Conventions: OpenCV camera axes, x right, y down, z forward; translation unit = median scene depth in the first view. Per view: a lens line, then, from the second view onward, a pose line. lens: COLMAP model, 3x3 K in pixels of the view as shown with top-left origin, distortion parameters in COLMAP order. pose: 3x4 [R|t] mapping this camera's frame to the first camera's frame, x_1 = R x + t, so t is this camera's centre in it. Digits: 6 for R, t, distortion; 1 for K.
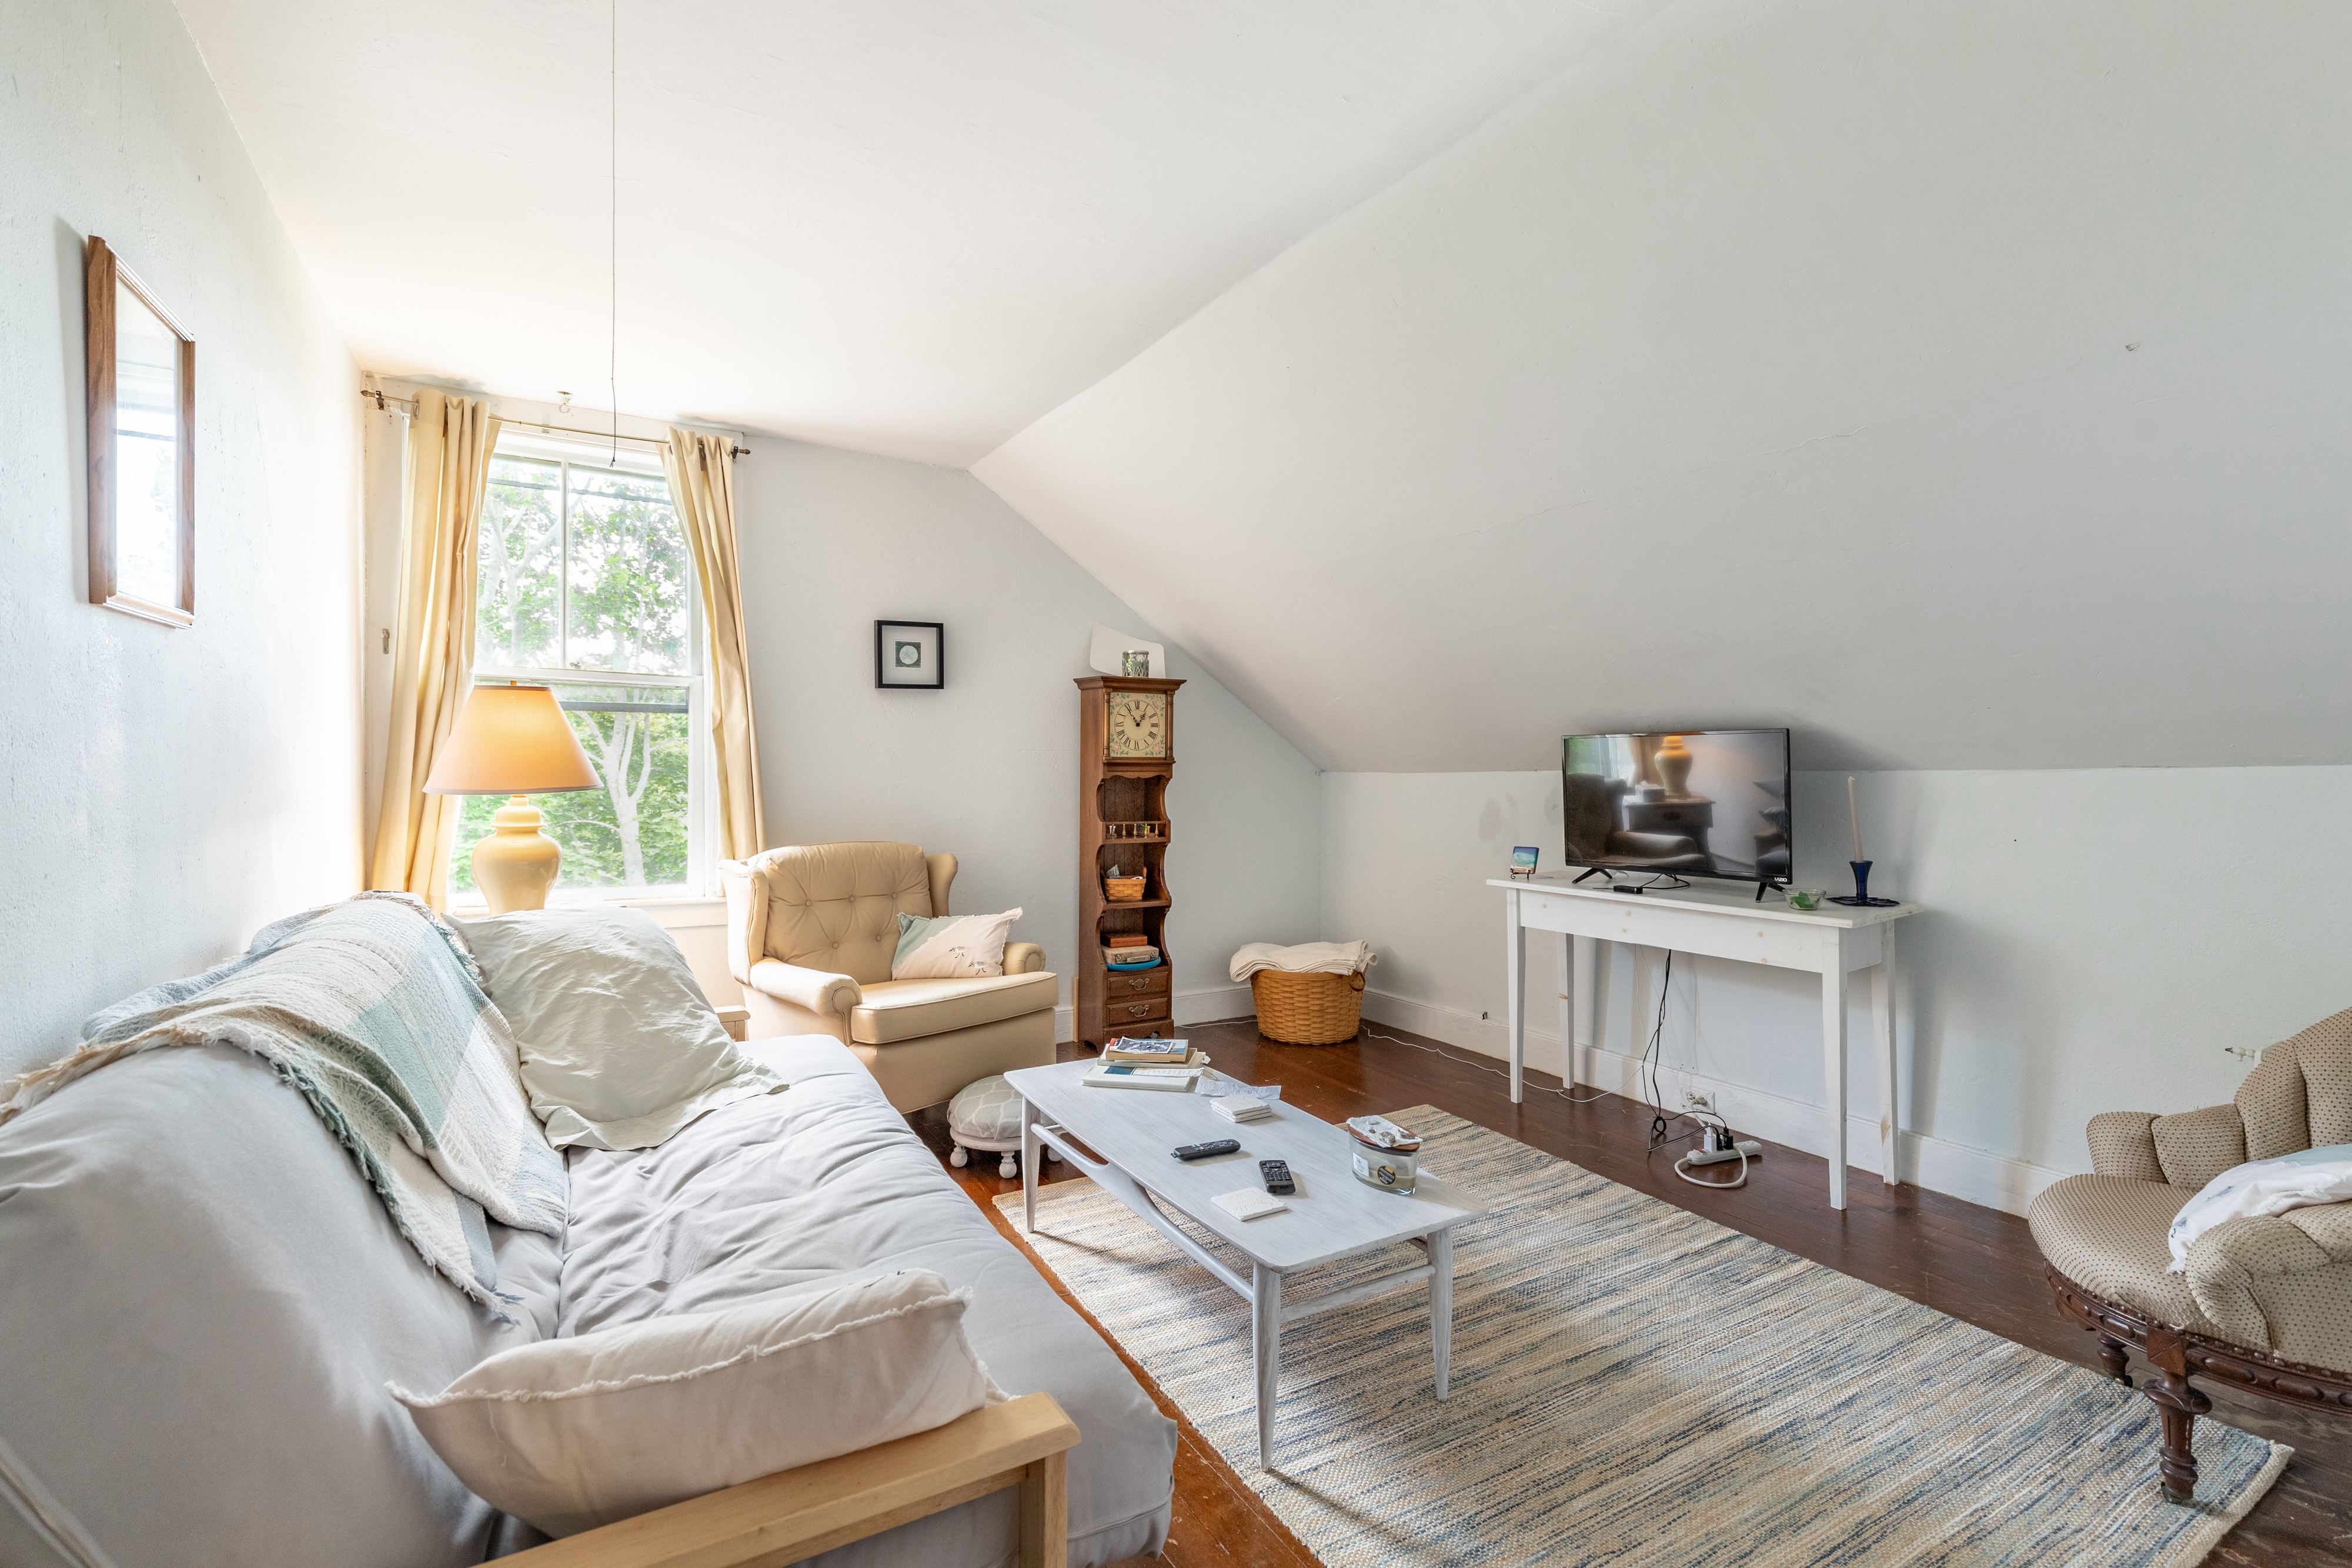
lens RADIAL K [[1067.4, 0, 1177.6], [0, 1067.4, 779.5], [0, 0, 1]] dist [0.000525, 0.000221]
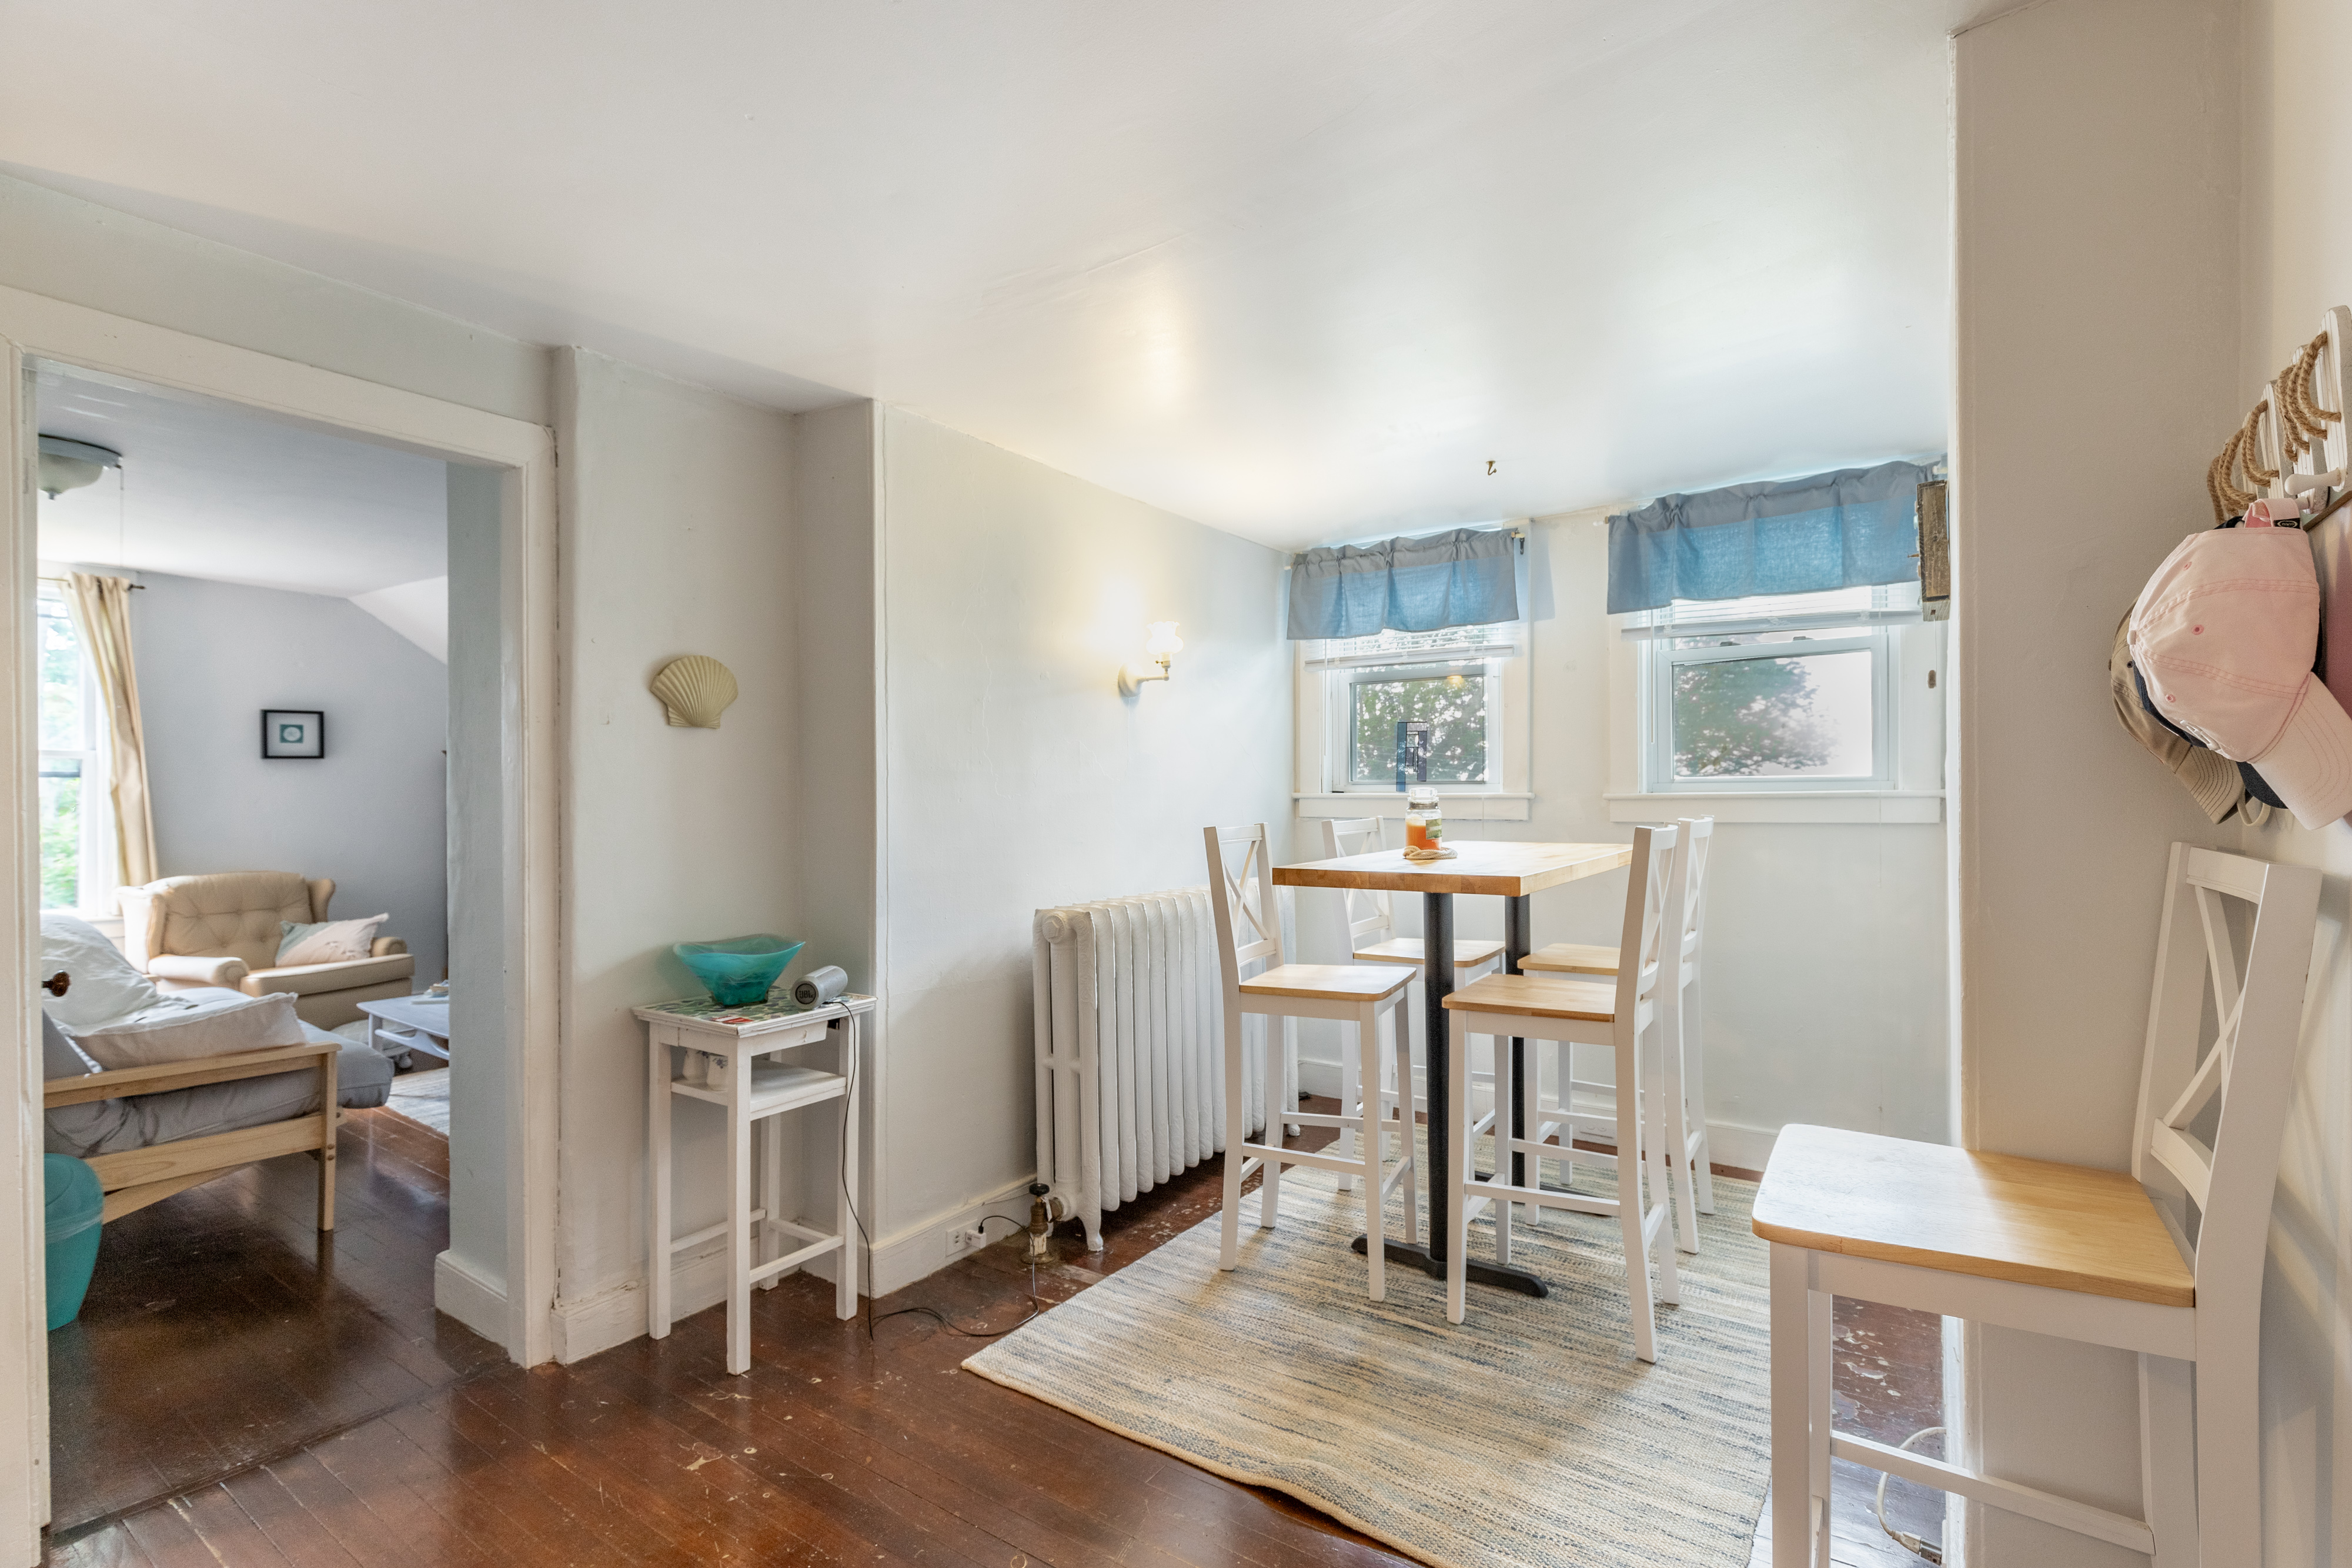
lens RADIAL K [[1067.4, 0, 1177.2], [0, 1067.4, 792.2], [0, 0, 1]] dist [0.000525, 0.000221]
pose [[0.907803, -0.000060, 0.419397, 0.227487], [0.004273, 0.999949, -0.009106, -0.027886], [-0.419375, 0.010059, 0.907757, -0.801431]]
